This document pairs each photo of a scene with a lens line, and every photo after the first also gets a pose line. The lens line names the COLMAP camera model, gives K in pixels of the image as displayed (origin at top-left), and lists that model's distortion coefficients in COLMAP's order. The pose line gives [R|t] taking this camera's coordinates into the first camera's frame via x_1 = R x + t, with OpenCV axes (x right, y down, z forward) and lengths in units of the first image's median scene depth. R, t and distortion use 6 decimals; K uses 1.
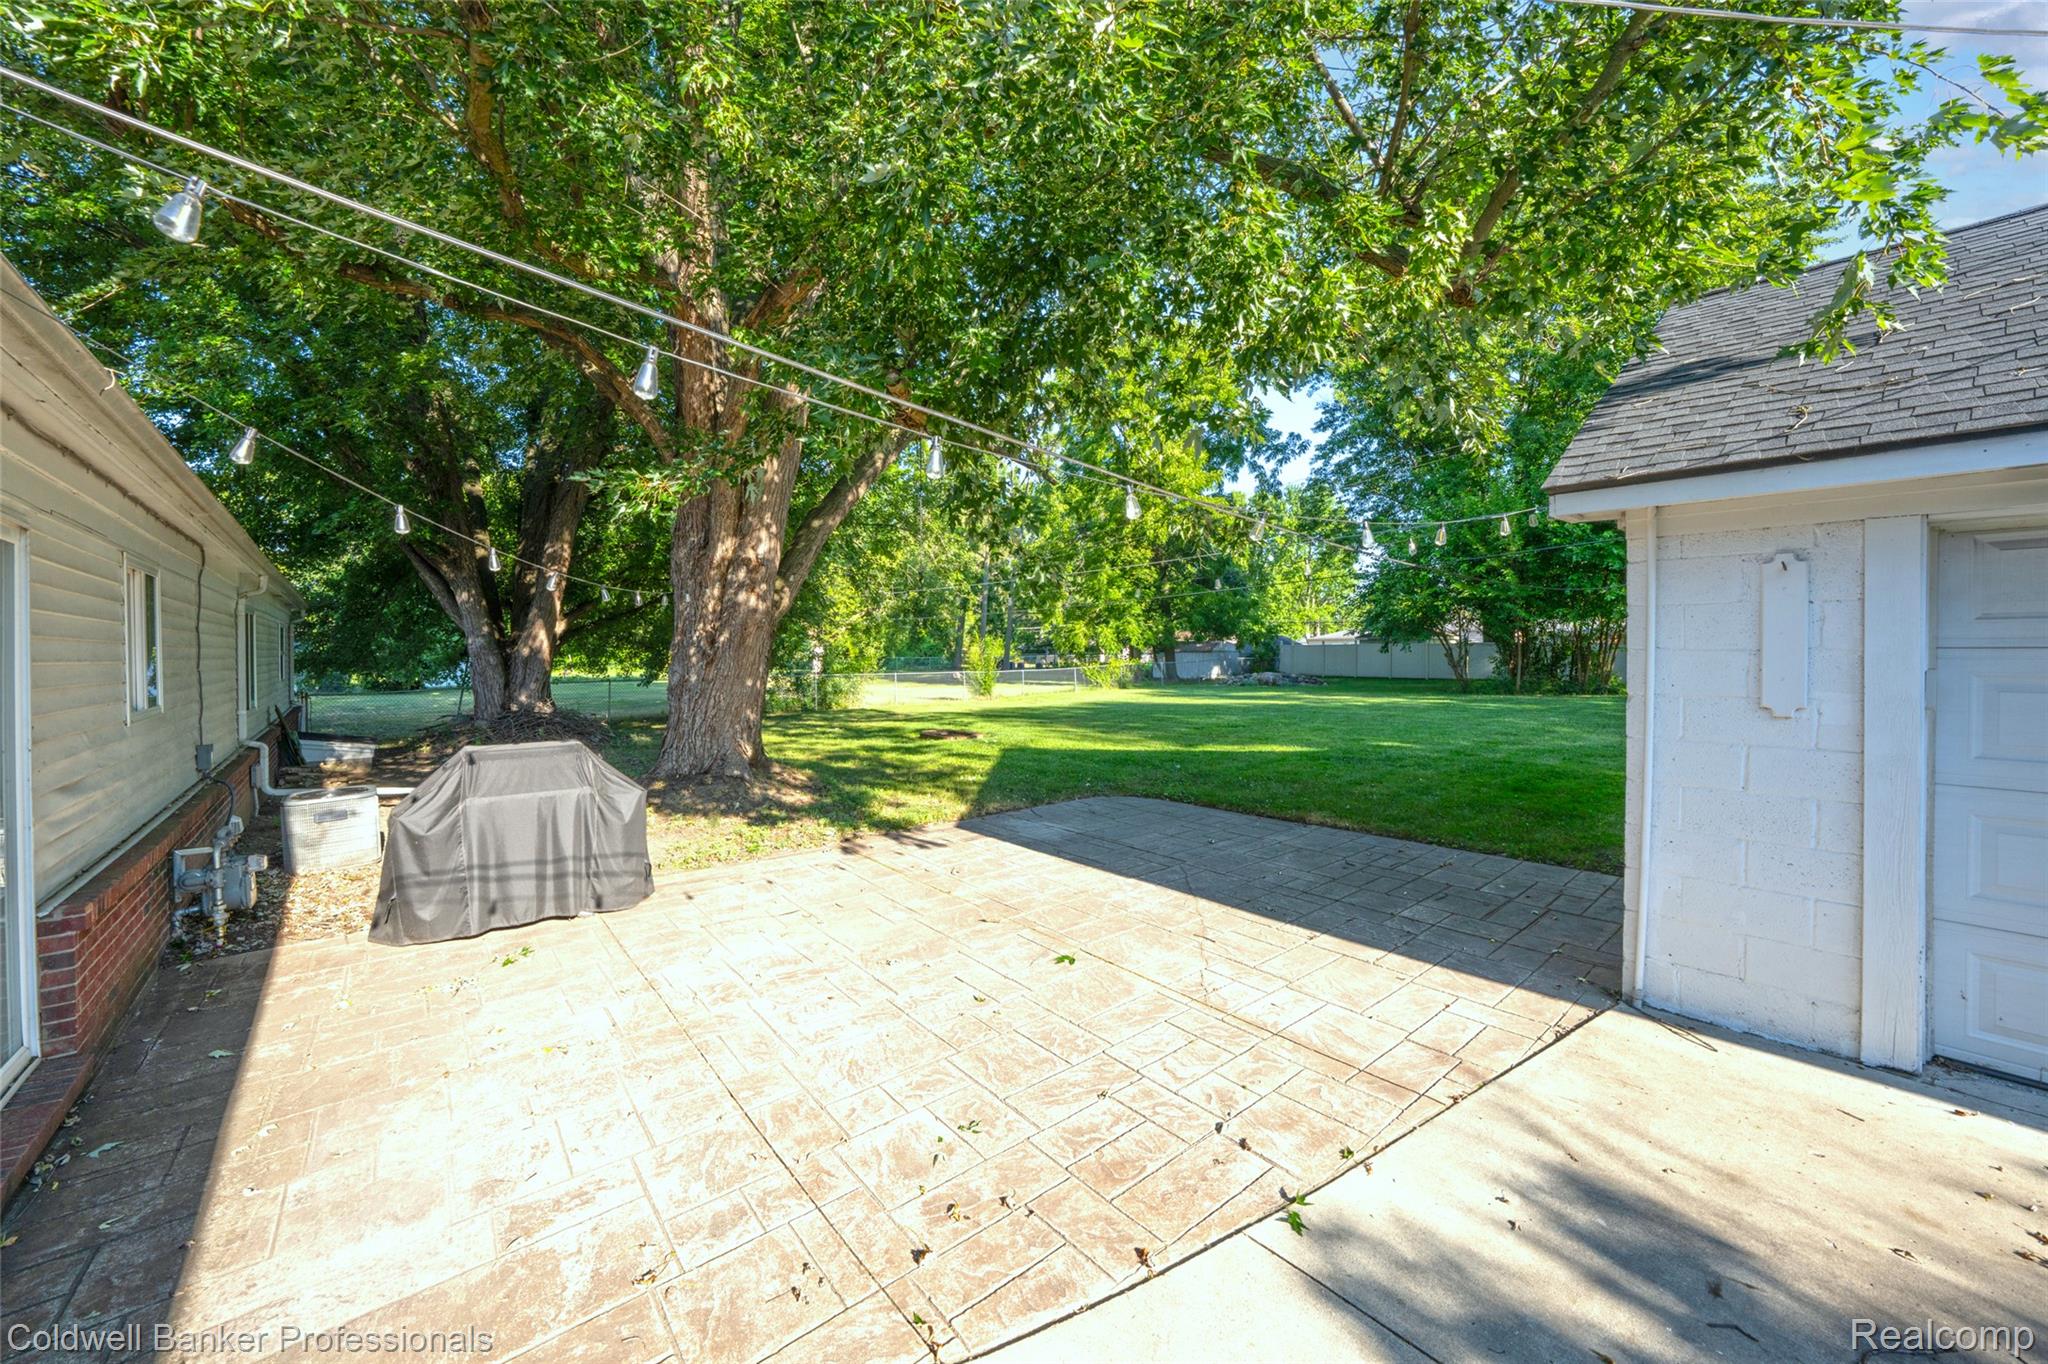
lens RADIAL K [[764.8, 0, 1016.0], [0, 764.8, 662.4], [0, 0, 1]] dist [-0.005038, 0.001036]
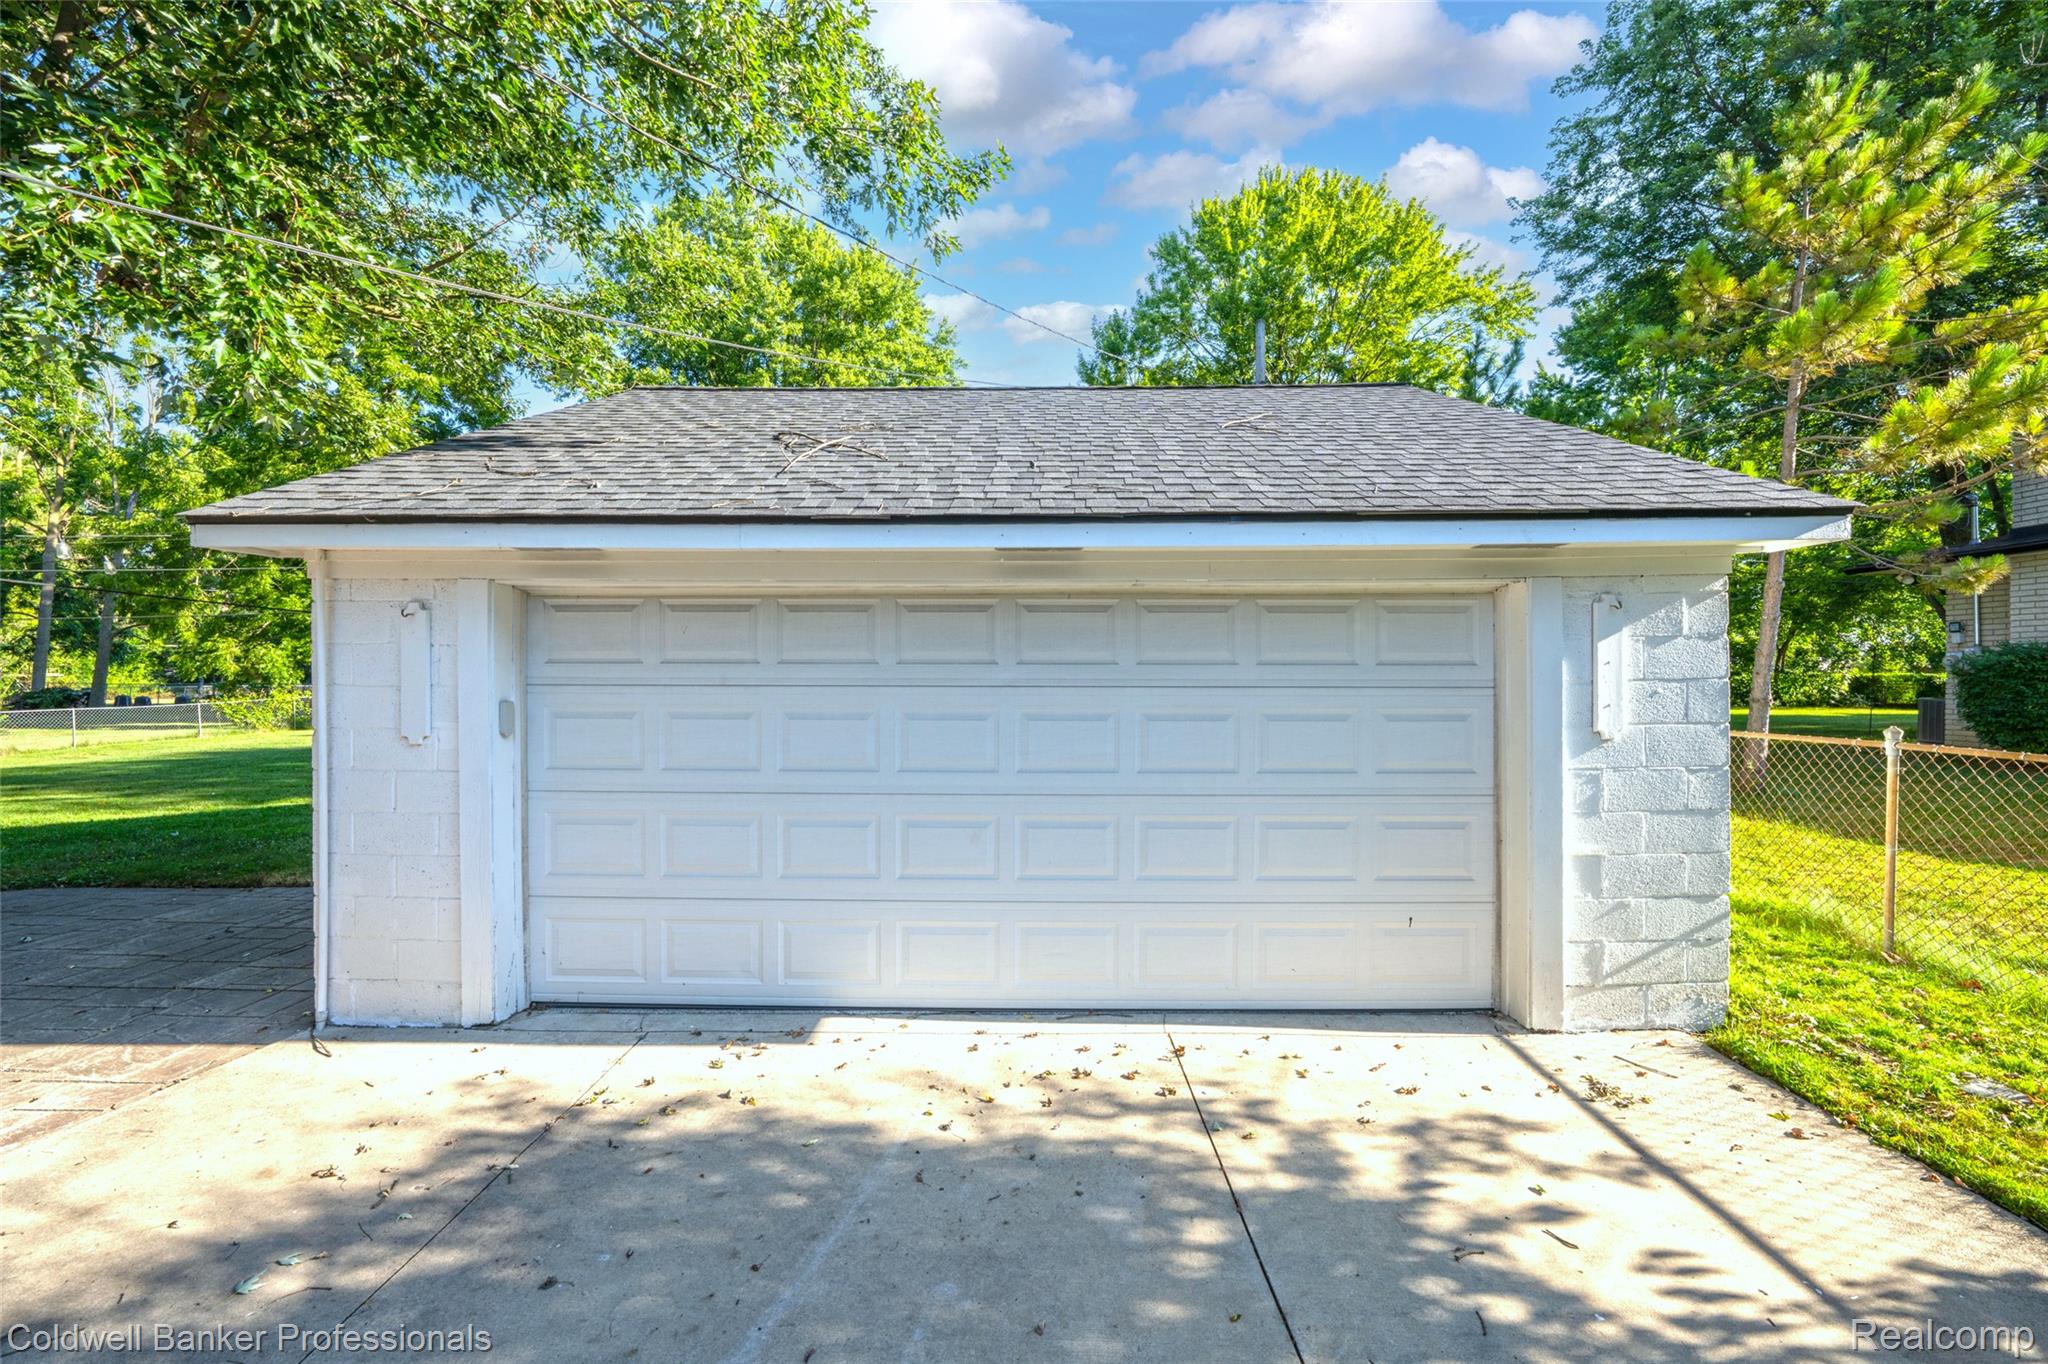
lens RADIAL K [[764.8, 0, 1022.3], [0, 764.8, 683.3], [0, 0, 1]] dist [-0.005038, 0.001036]
pose [[0.681780, -0.002254, 0.731554, 0.715744], [0.009089, 0.999944, -0.005389, -0.005412], [-0.731501, 0.010323, 0.681762, -0.415975]]
